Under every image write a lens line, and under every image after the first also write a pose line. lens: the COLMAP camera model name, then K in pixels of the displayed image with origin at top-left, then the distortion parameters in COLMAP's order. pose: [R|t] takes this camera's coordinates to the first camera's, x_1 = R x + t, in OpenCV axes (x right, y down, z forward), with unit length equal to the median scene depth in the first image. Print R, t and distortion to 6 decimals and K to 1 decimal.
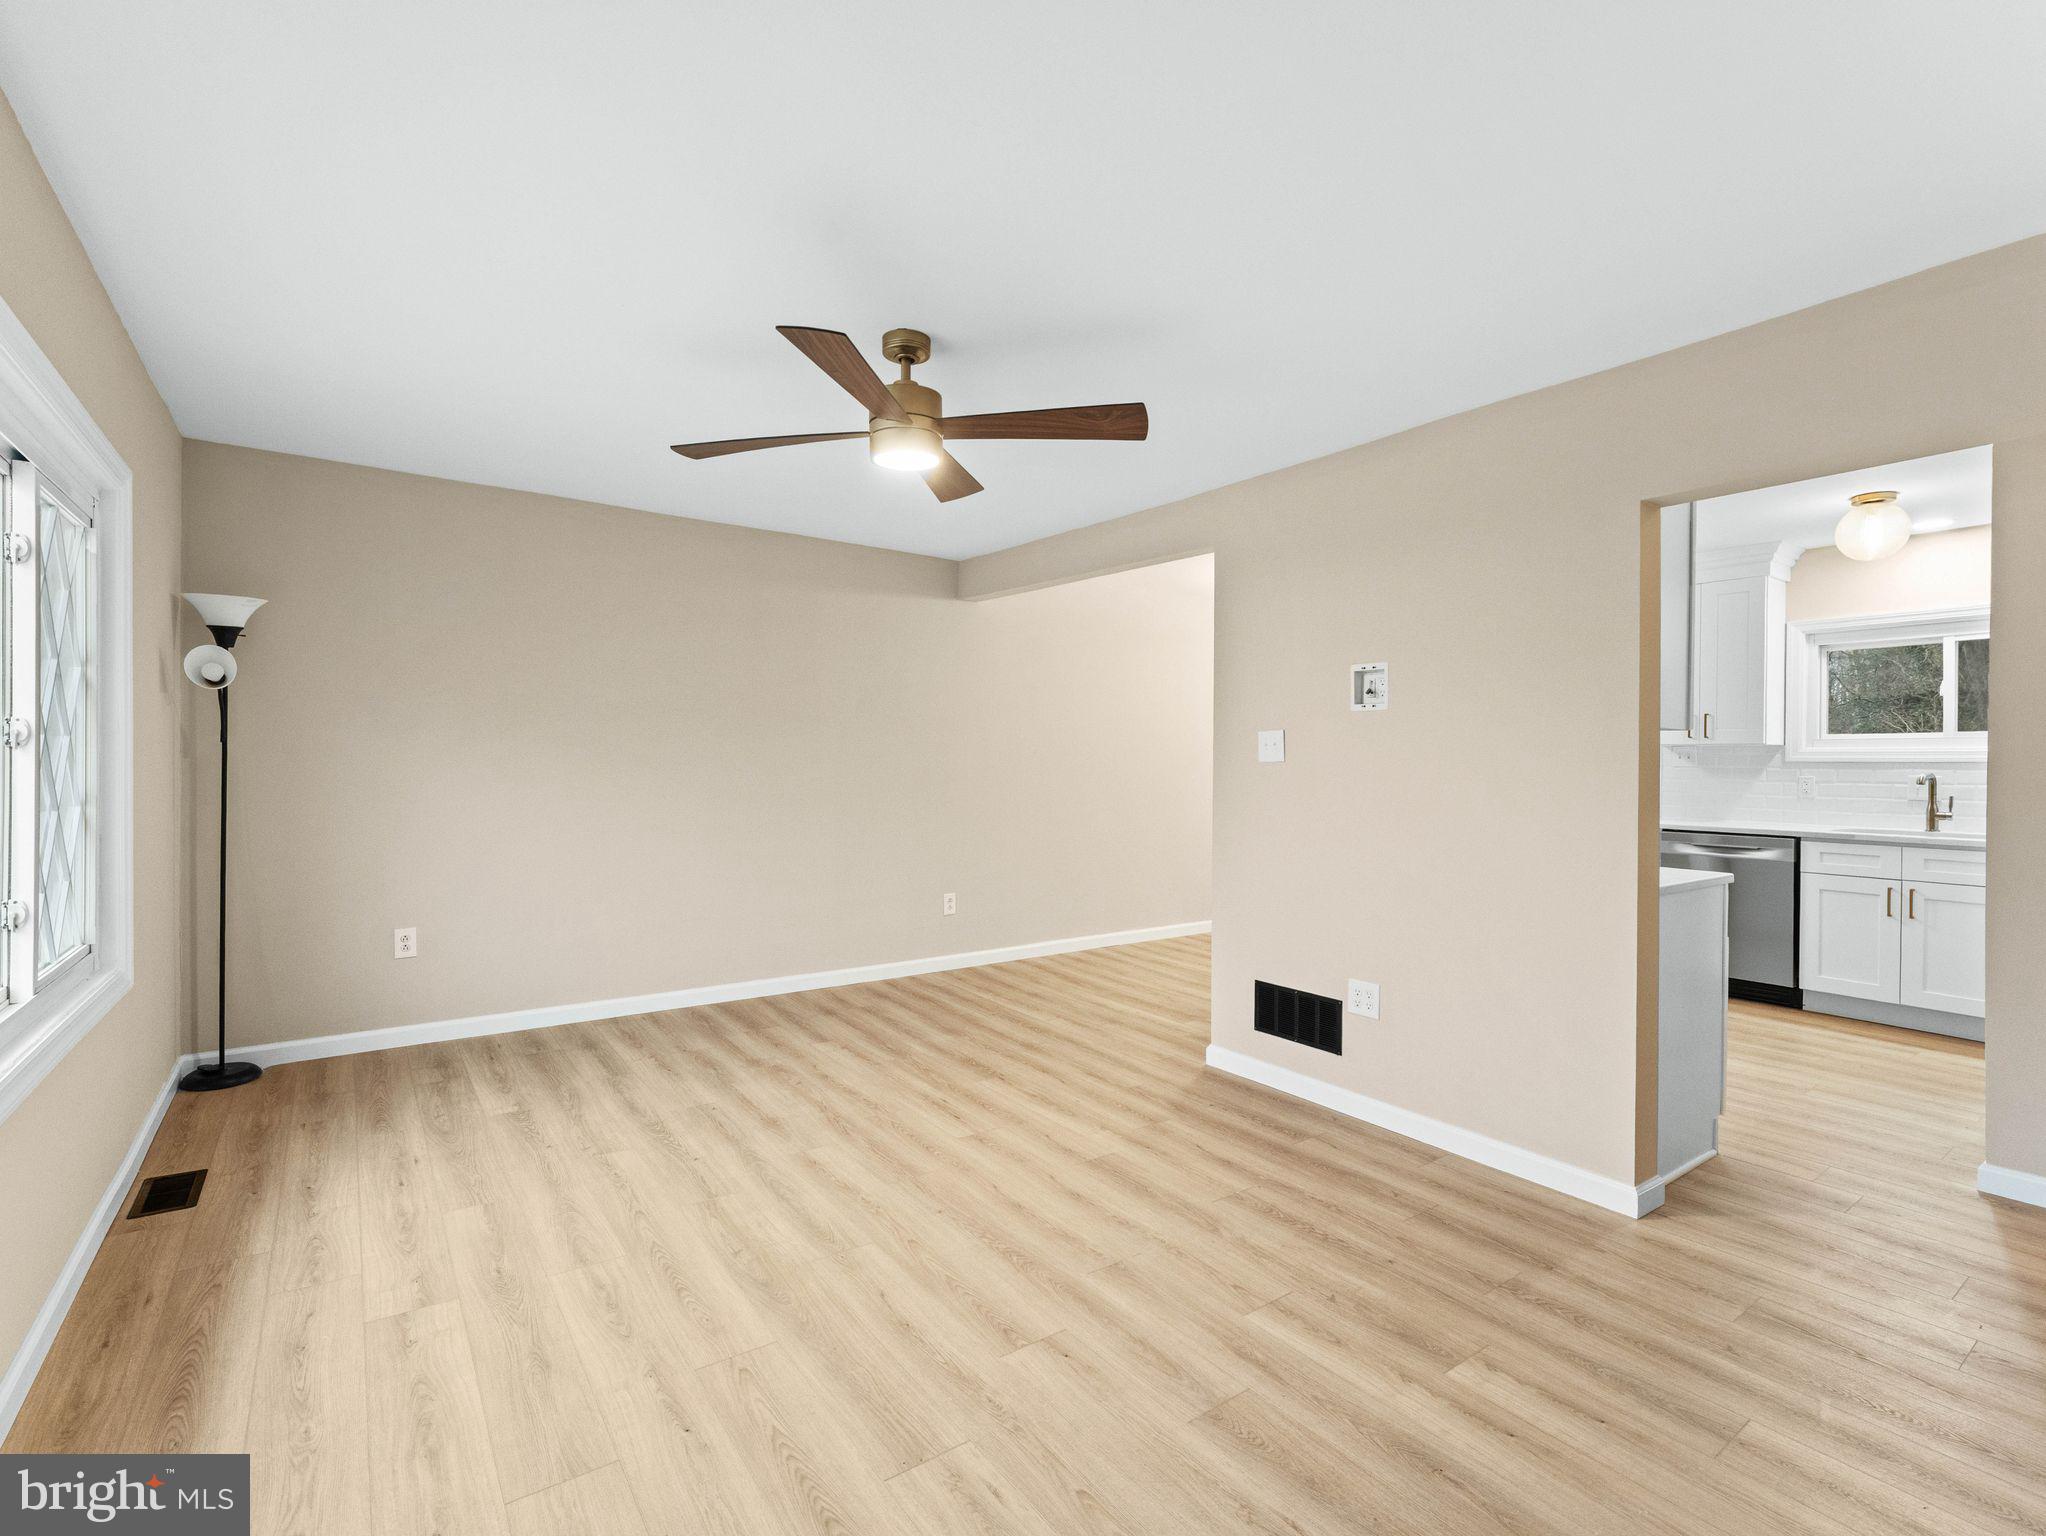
lens RADIAL K [[926.6, 0, 1143.6], [0, 926.6, 769.3], [0, 0, 1]] dist [-0.008721, 0.001654]
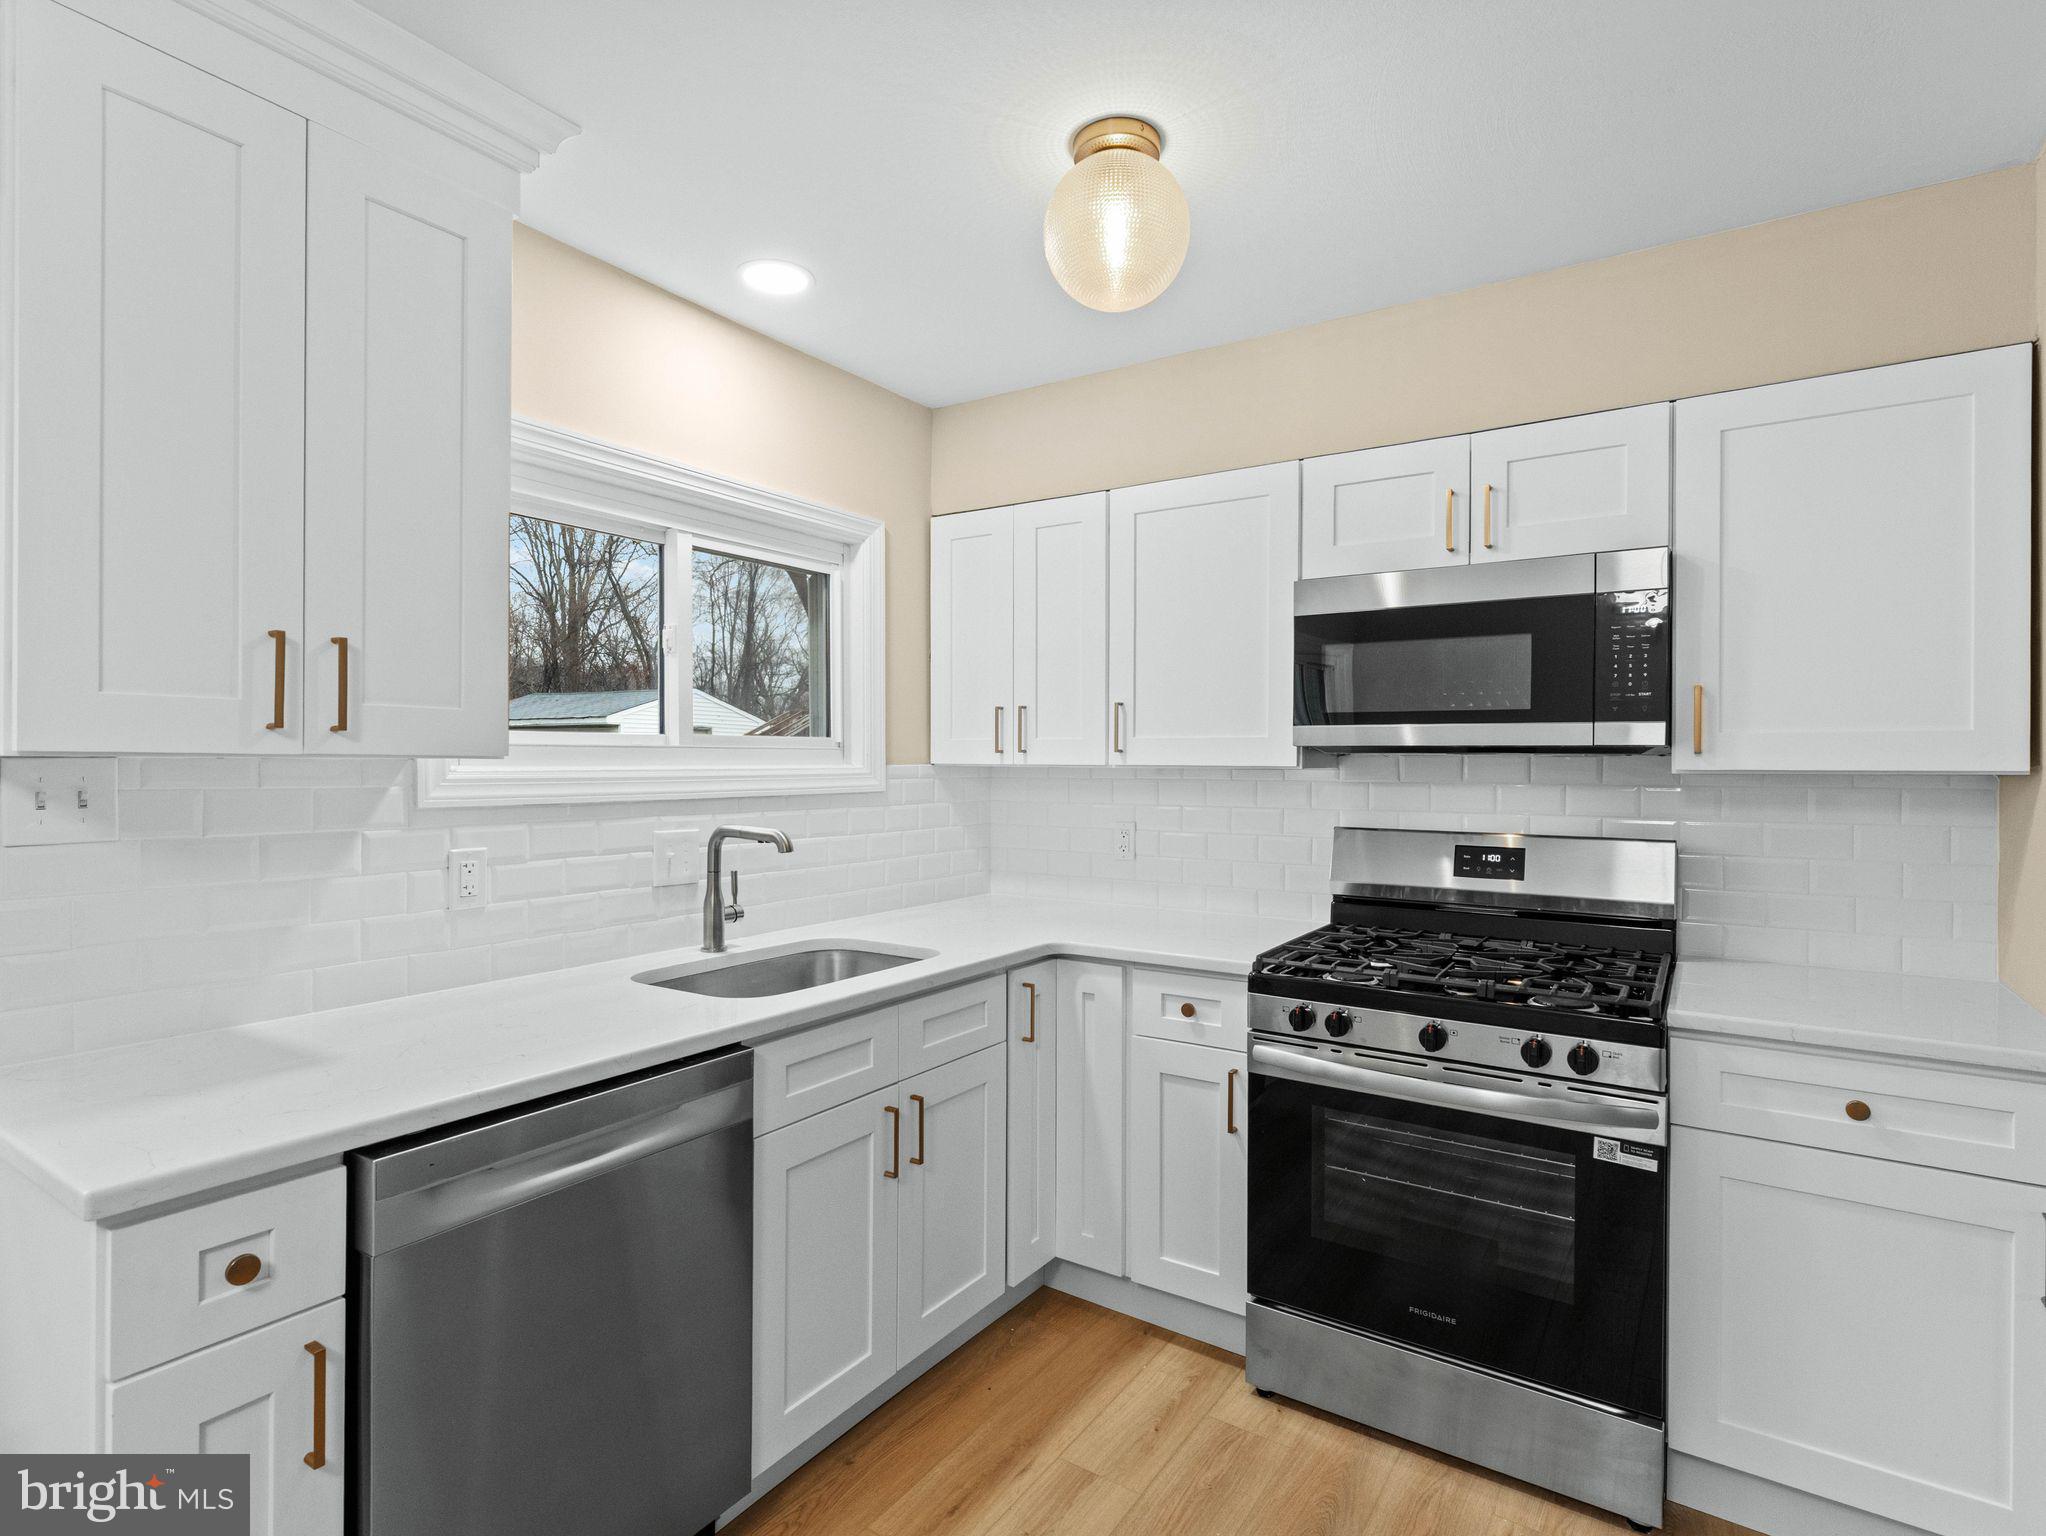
lens RADIAL K [[1037.4, 0, 1006.9], [0, 1037.4, 768.0], [0, 0, 1]] dist [-0.000355, -0.000904]
pose [[-0.224324, -0.008366, 0.974479, 0.346278], [0.008623, 0.999907, 0.010569, -0.030286], [-0.974477, 0.010774, -0.224231, 1.069632]]
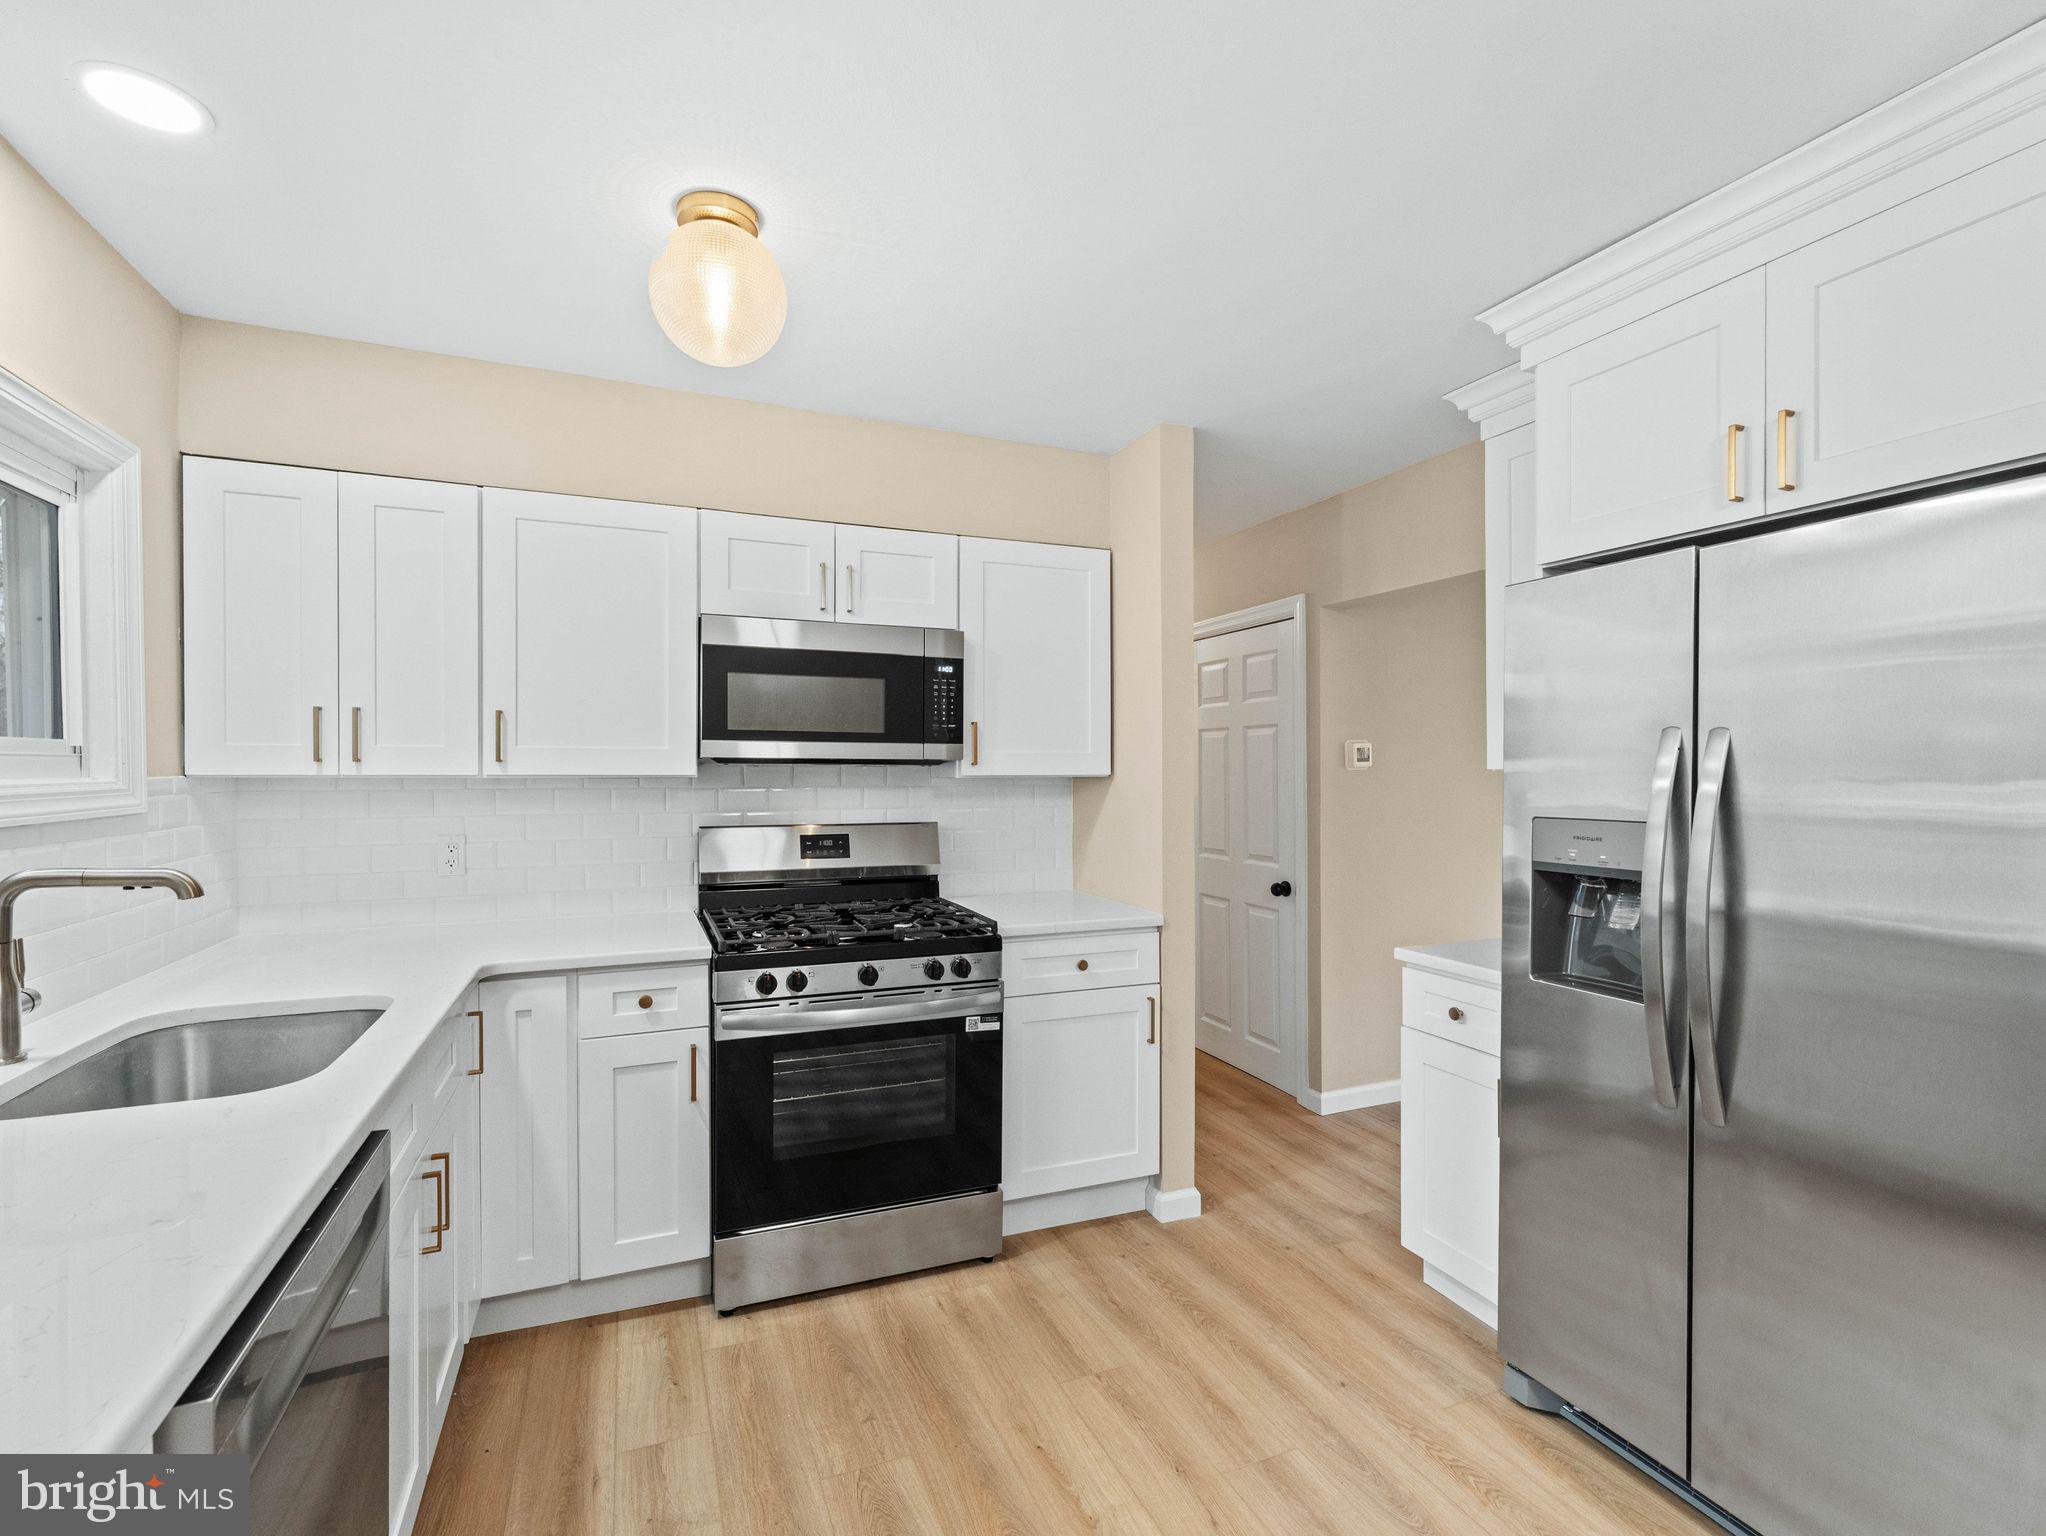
lens RADIAL K [[926.6, 0, 1021.8], [0, 926.6, 776.3], [0, 0, 1]] dist [-0.008721, 0.001654]
pose [[-0.934079, -0.004371, 0.357040, 0.471257], [0.002702, 0.999810, 0.019309, -0.033973], [-0.357056, 0.019000, -0.933890, 1.271149]]
